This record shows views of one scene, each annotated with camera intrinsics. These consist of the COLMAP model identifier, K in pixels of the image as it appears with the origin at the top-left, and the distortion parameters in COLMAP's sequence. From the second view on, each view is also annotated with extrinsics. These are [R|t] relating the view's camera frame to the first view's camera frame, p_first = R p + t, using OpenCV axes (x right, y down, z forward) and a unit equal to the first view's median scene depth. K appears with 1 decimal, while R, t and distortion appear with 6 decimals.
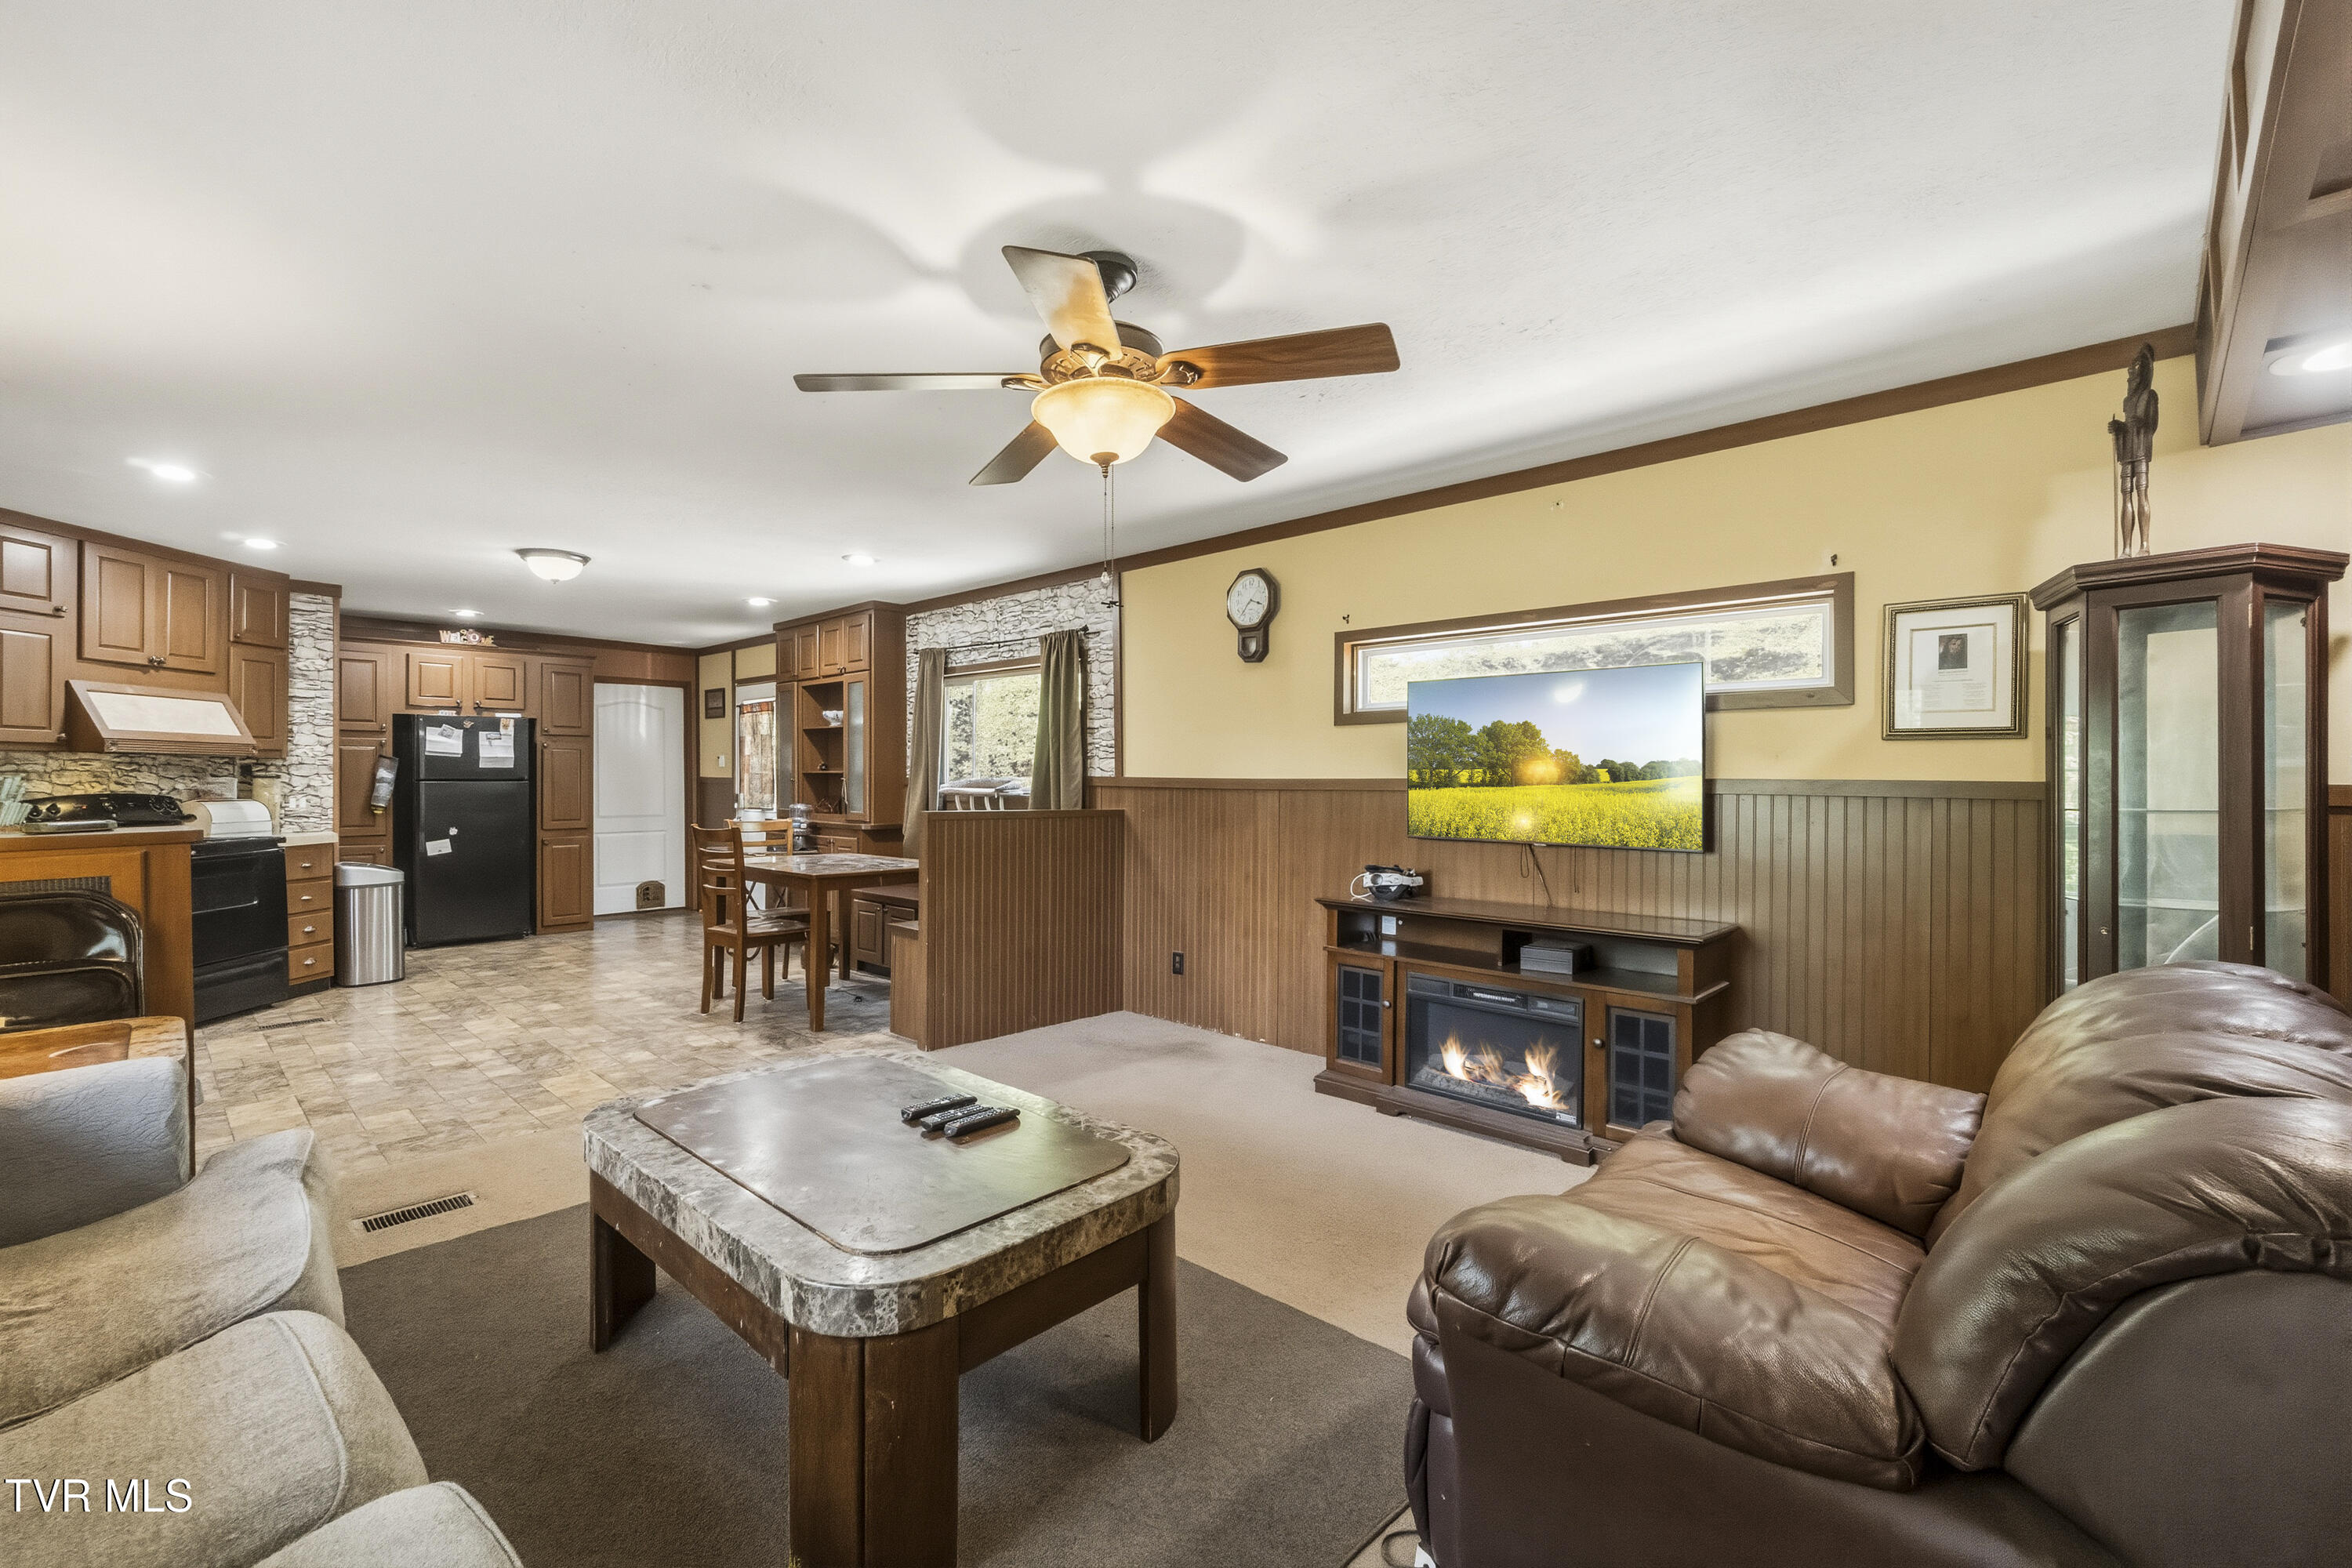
lens RADIAL K [[1019.9, 0, 1182.8], [0, 1019.9, 779.6], [0, 0, 1]] dist [-0.008618, 0.004330]
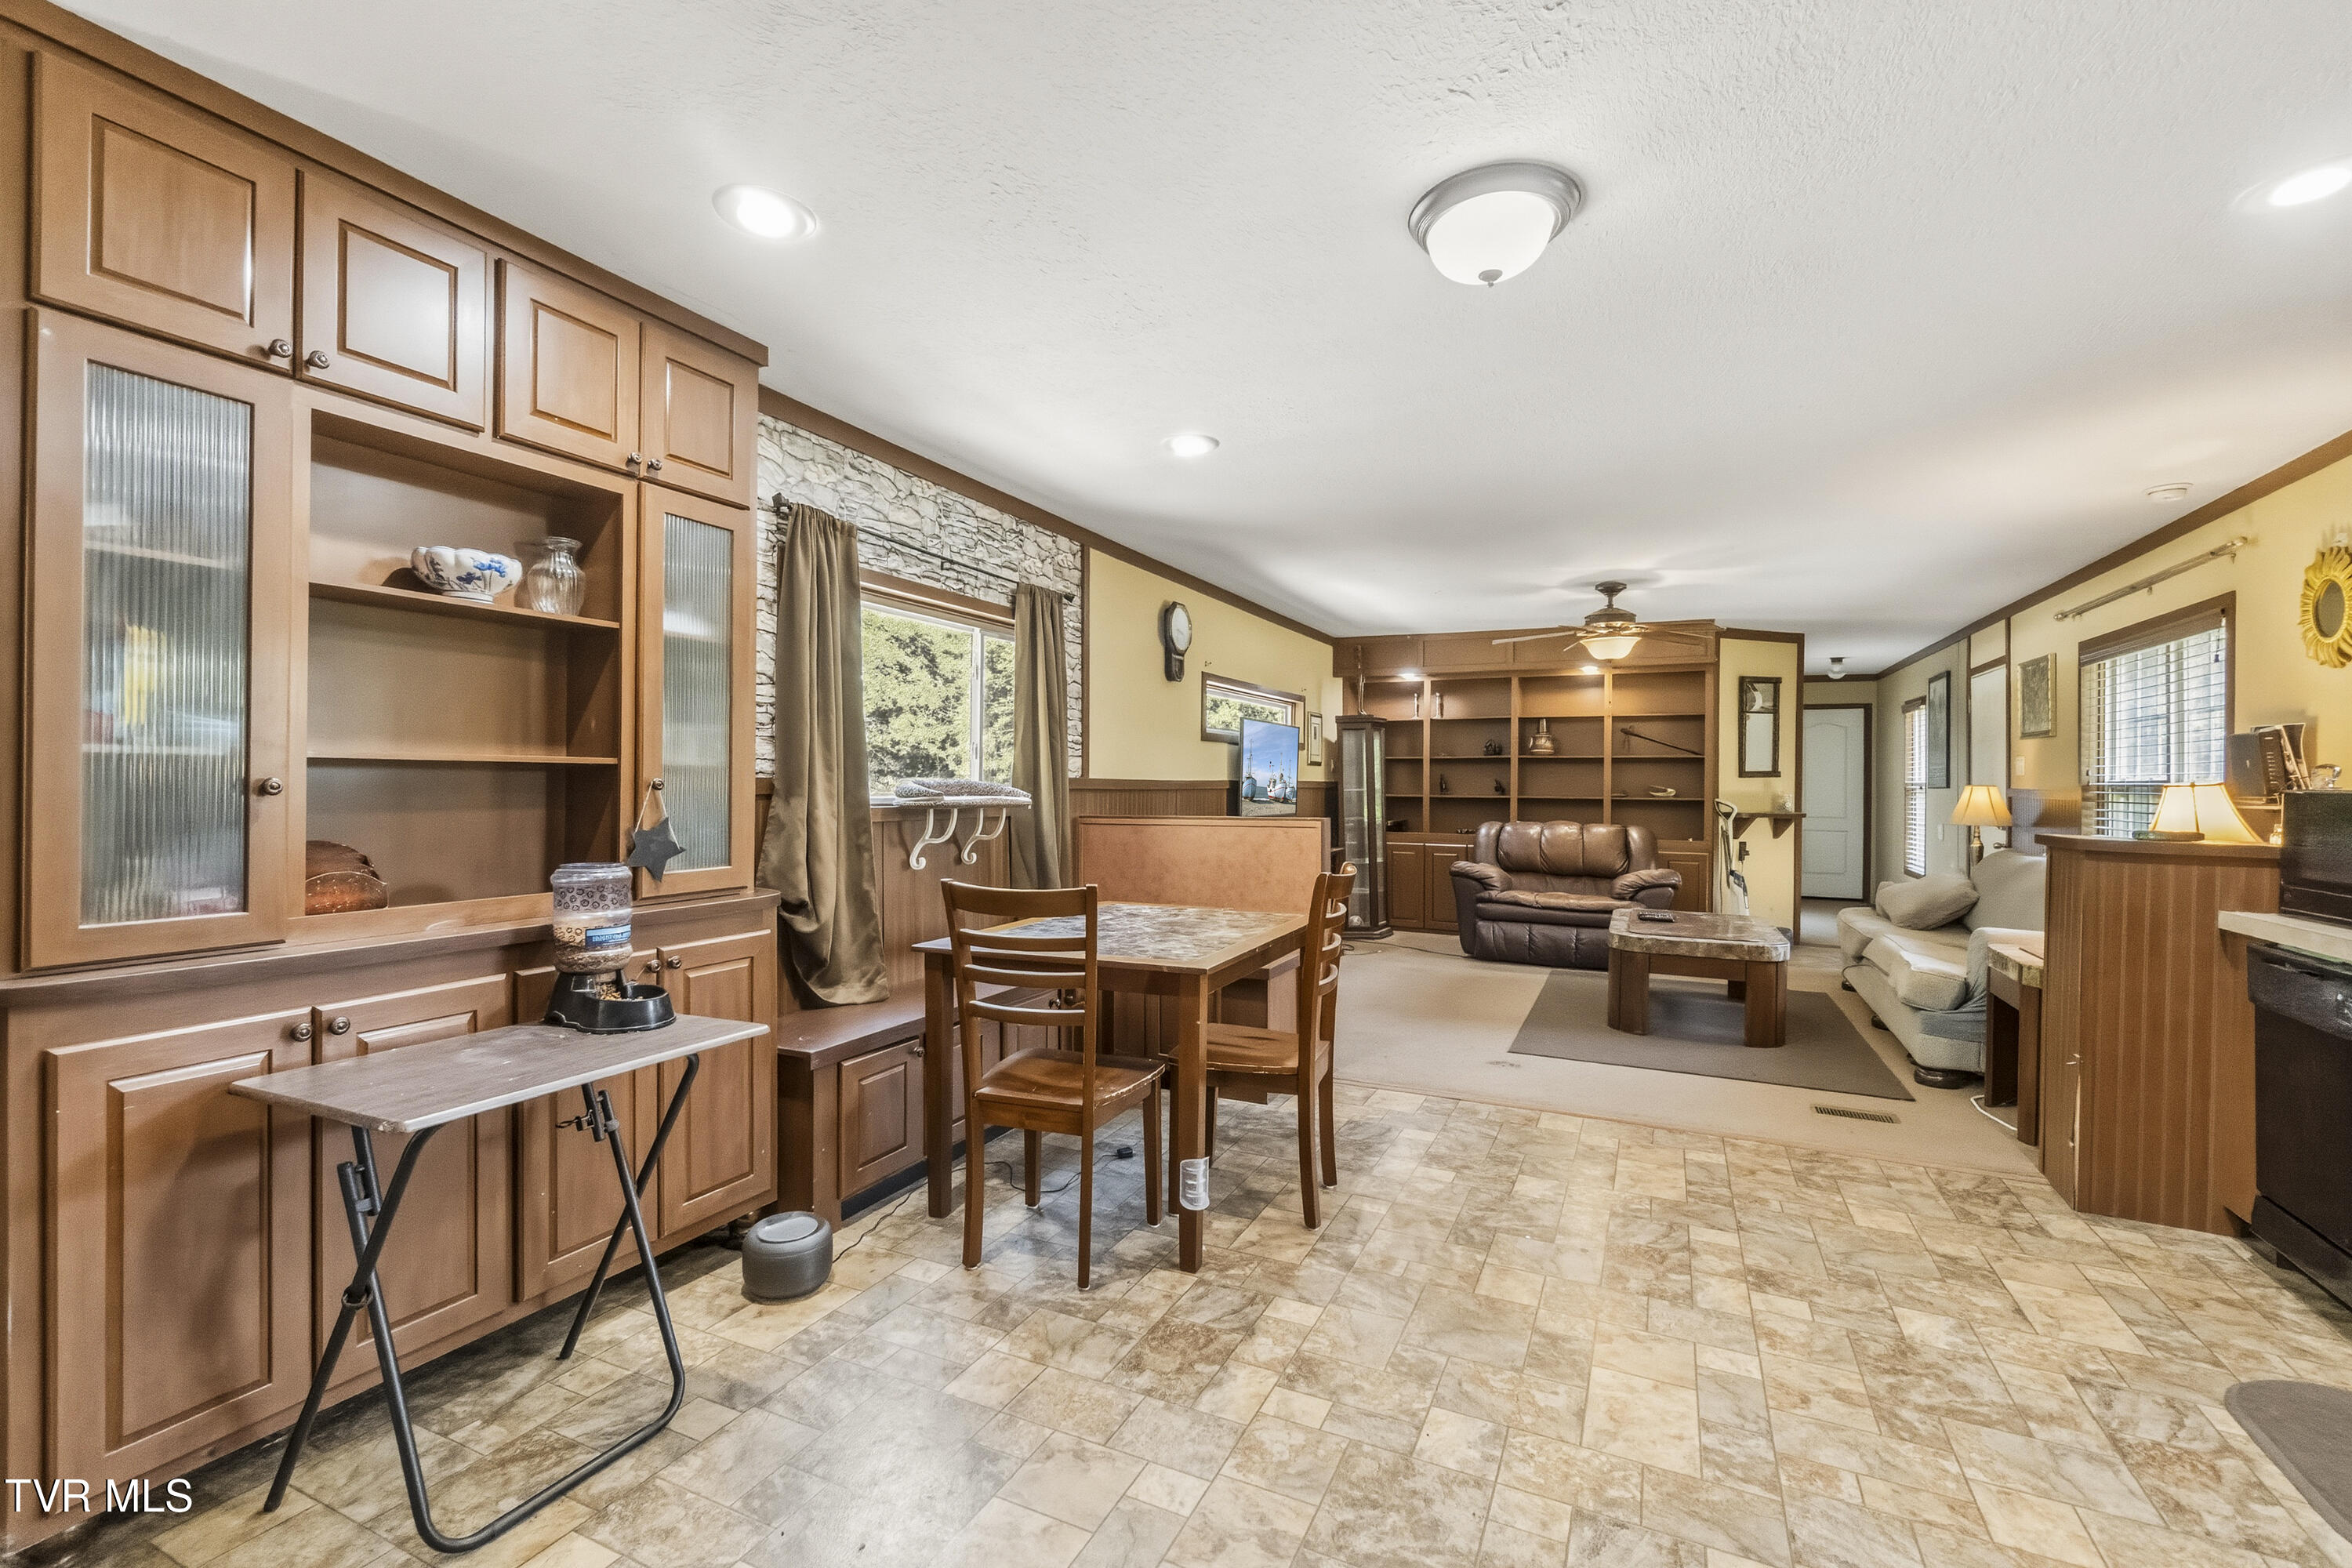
lens RADIAL K [[1019.9, 0, 1166.5], [0, 1019.9, 788.0], [0, 0, 1]] dist [-0.008618, 0.004330]
pose [[-0.303946, -0.013953, 0.952587, -0.853779], [-0.007383, 0.999897, 0.012290, -0.005090], [-0.952661, -0.003298, -0.304018, 1.110619]]
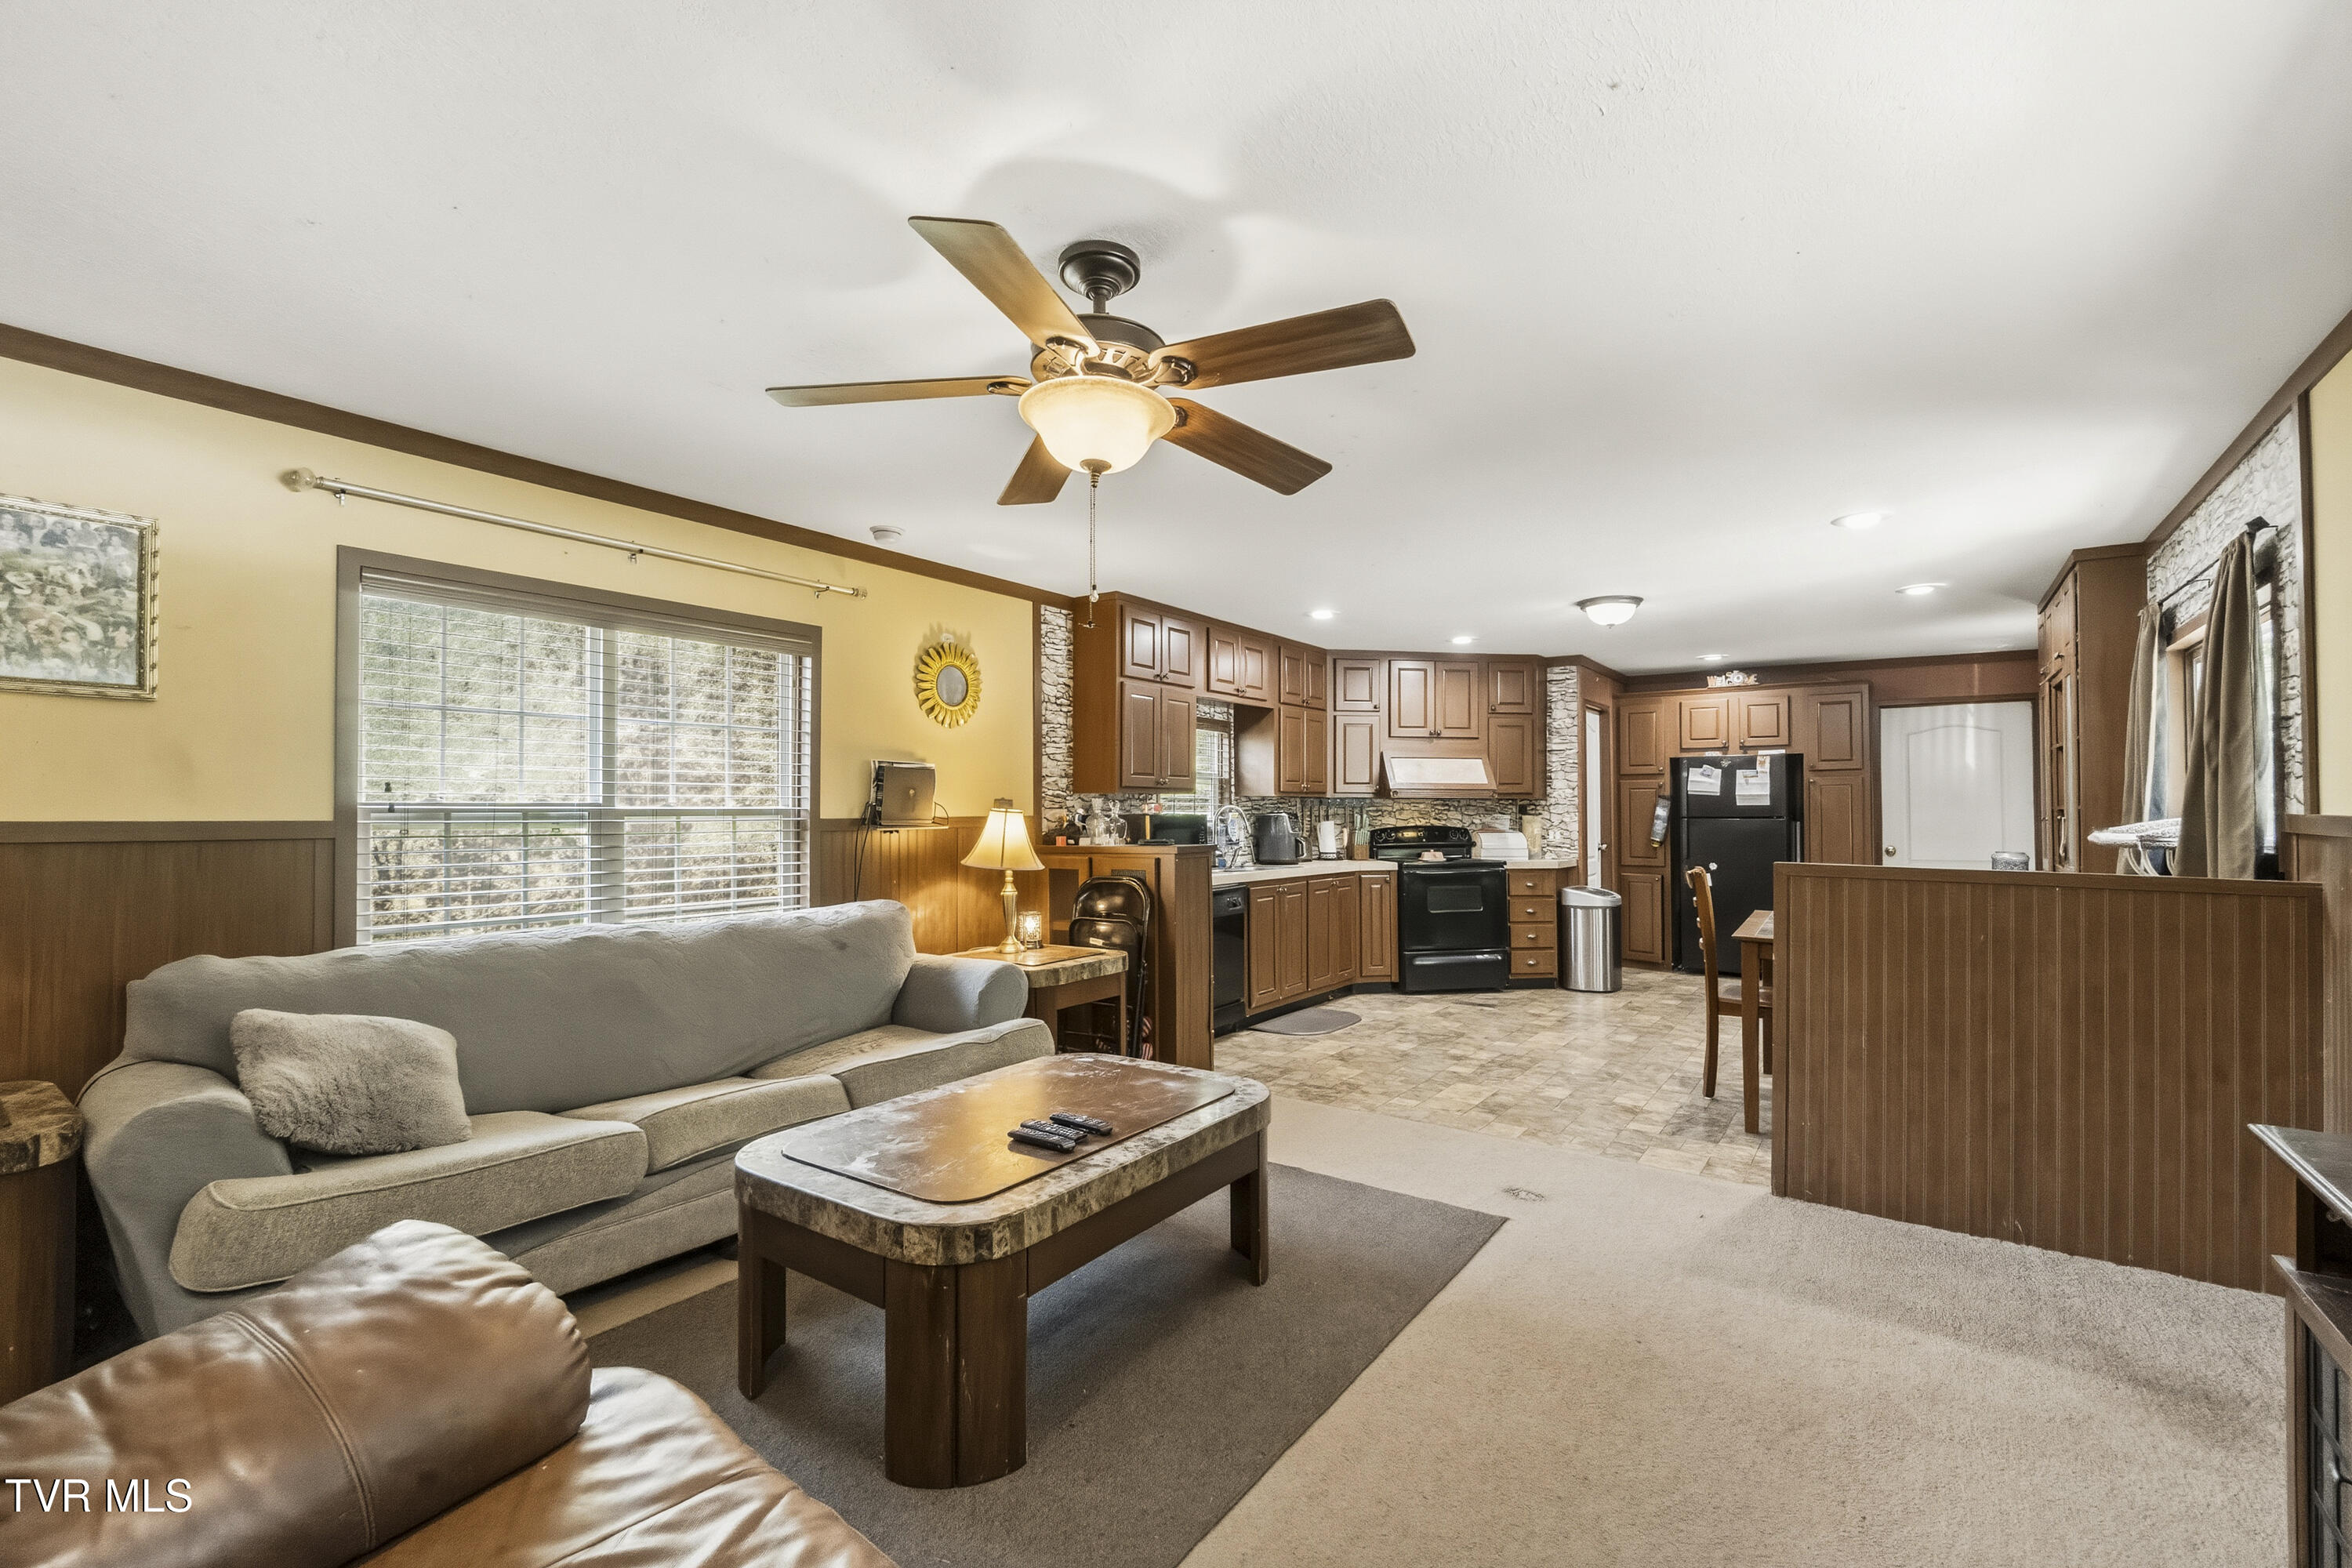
lens RADIAL K [[1019.9, 0, 1140.9], [0, 1019.9, 794.9], [0, 0, 1]] dist [-0.008618, 0.004330]
pose [[0.112533, -0.018640, -0.993473, 0.324112], [-0.003124, 0.999812, -0.019113, -0.001170], [0.993643, 0.005255, 0.112453, 0.365696]]
